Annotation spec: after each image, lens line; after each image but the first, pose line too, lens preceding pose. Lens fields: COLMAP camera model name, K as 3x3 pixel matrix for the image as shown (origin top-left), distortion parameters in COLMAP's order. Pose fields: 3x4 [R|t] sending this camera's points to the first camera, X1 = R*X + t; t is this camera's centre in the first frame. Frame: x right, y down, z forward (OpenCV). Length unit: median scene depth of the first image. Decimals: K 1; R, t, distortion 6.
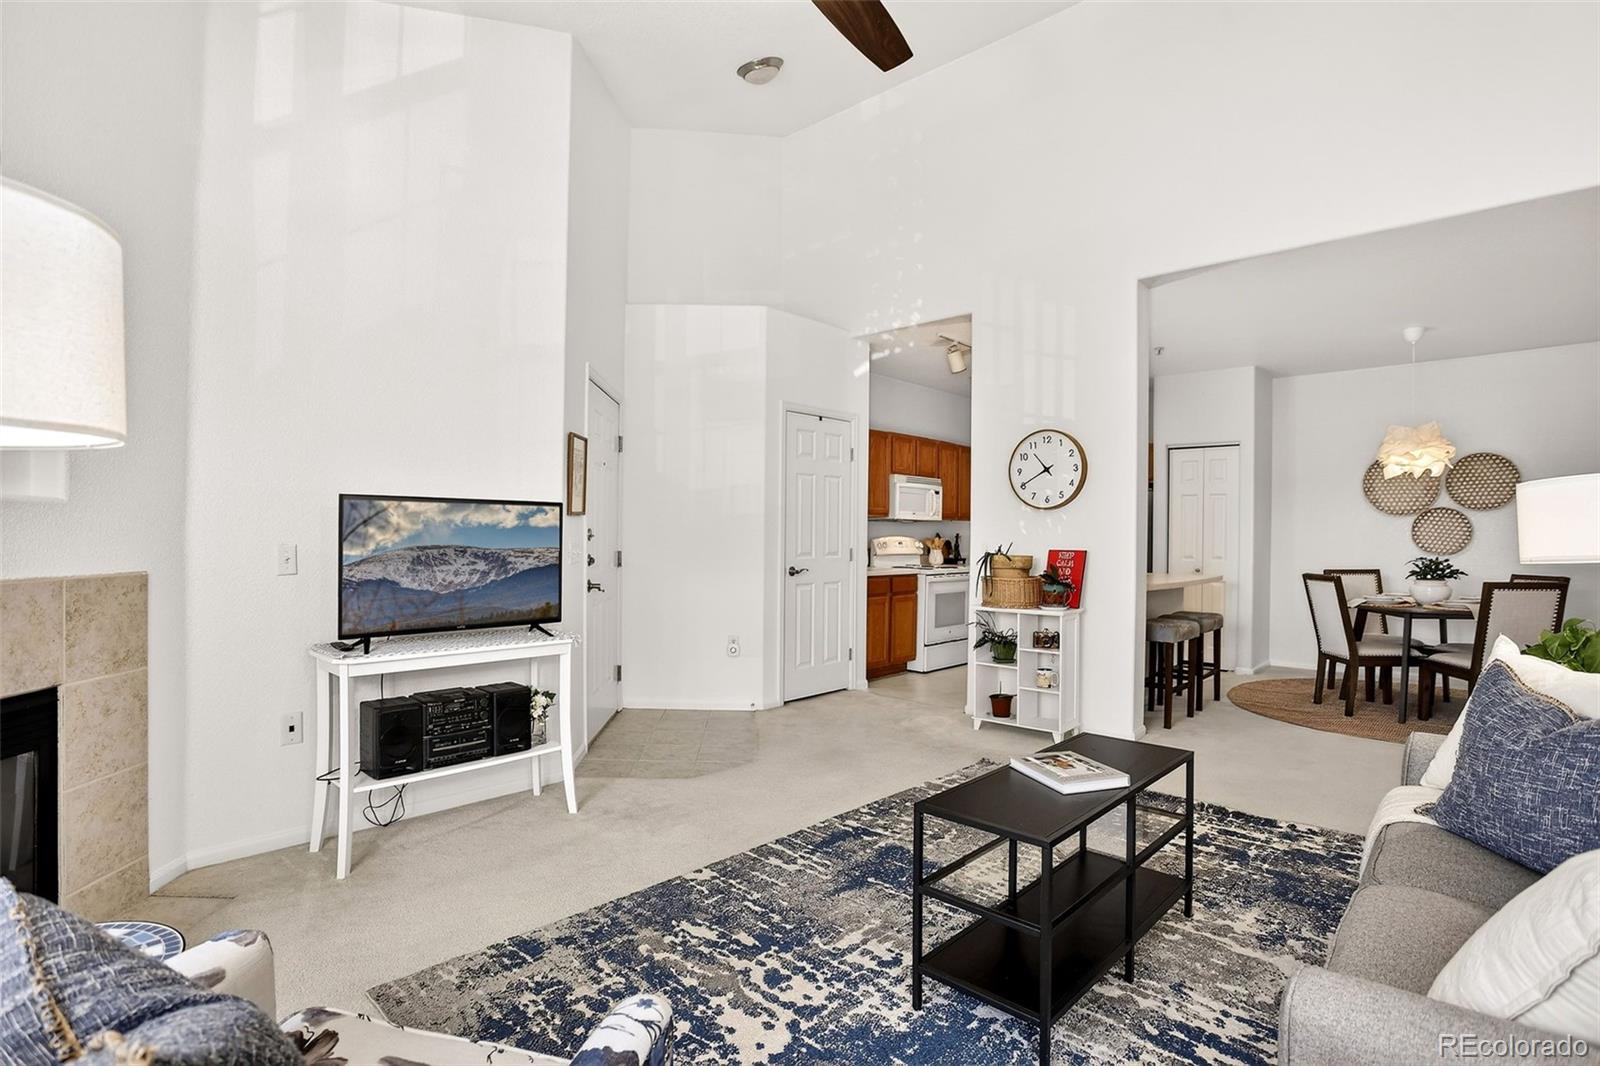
lens RADIAL K [[781.3, 0, 777.9], [0, 781.3, 534.3], [0, 0, 1]] dist [-0.063102, 0.019985]
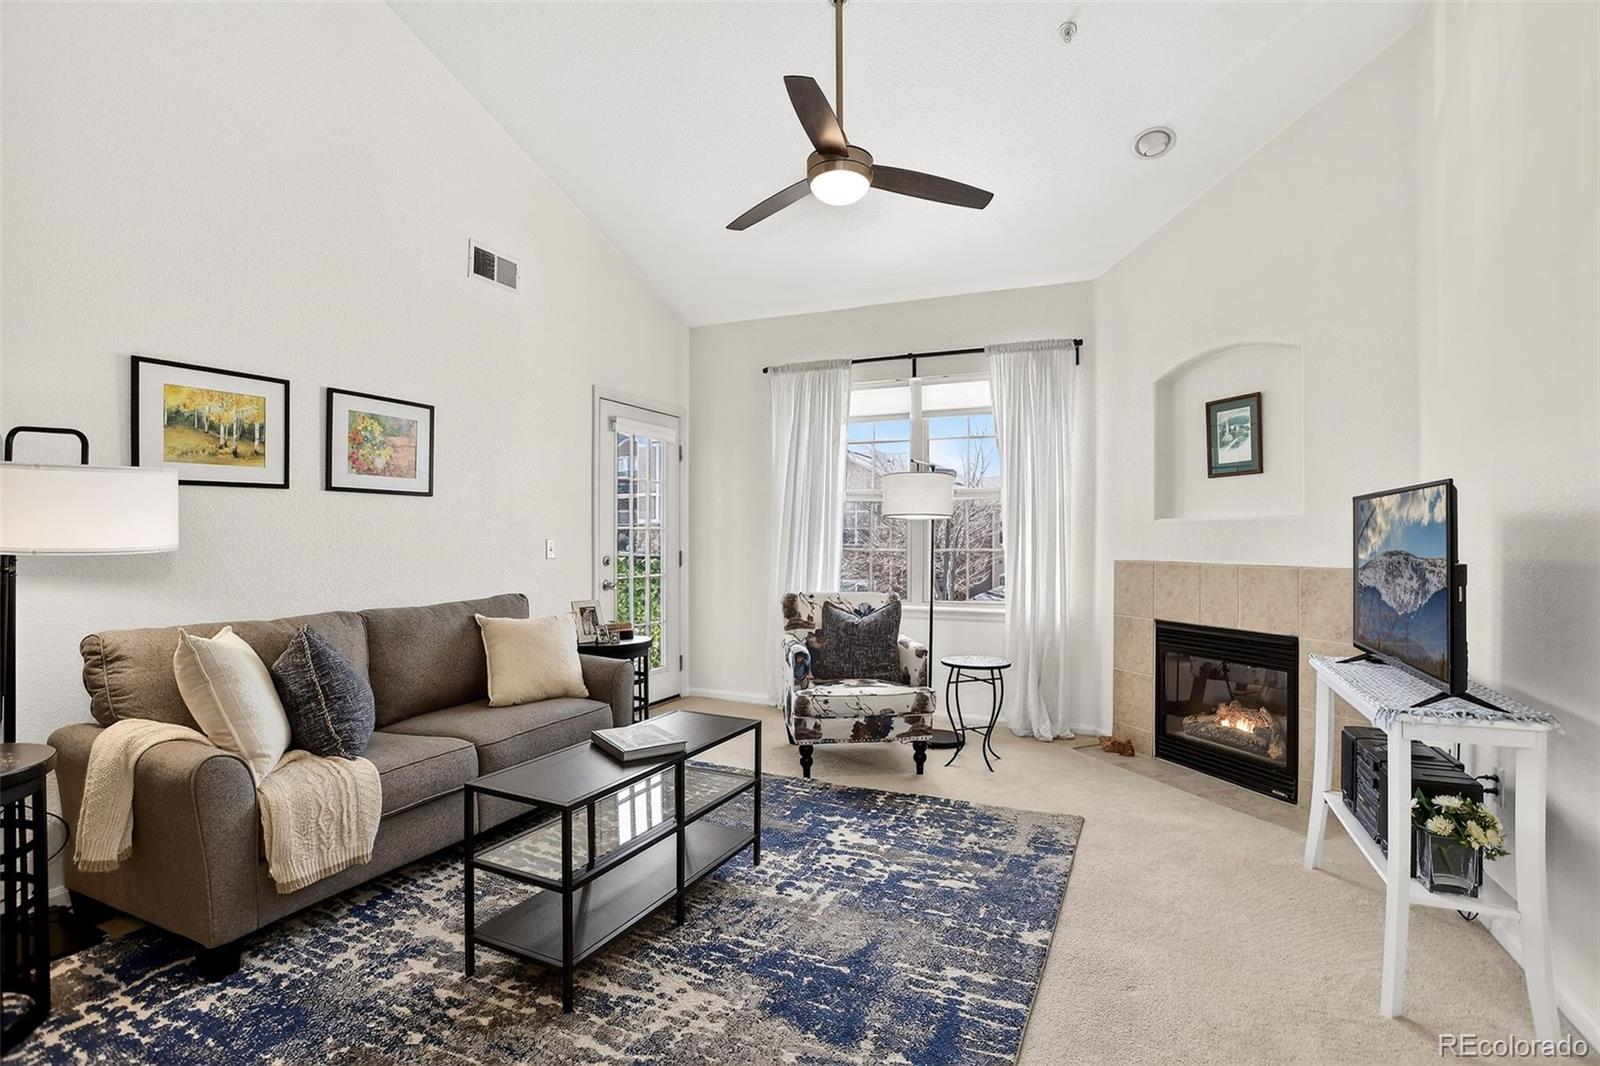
lens RADIAL K [[781.3, 0, 790.6], [0, 781.3, 528.9], [0, 0, 1]] dist [-0.063102, 0.019985]
pose [[-0.944925, -0.013937, -0.326991, 0.346298], [-0.010925, 0.999879, -0.011046, 0.006109], [0.327106, -0.006865, -0.944963, 1.372343]]
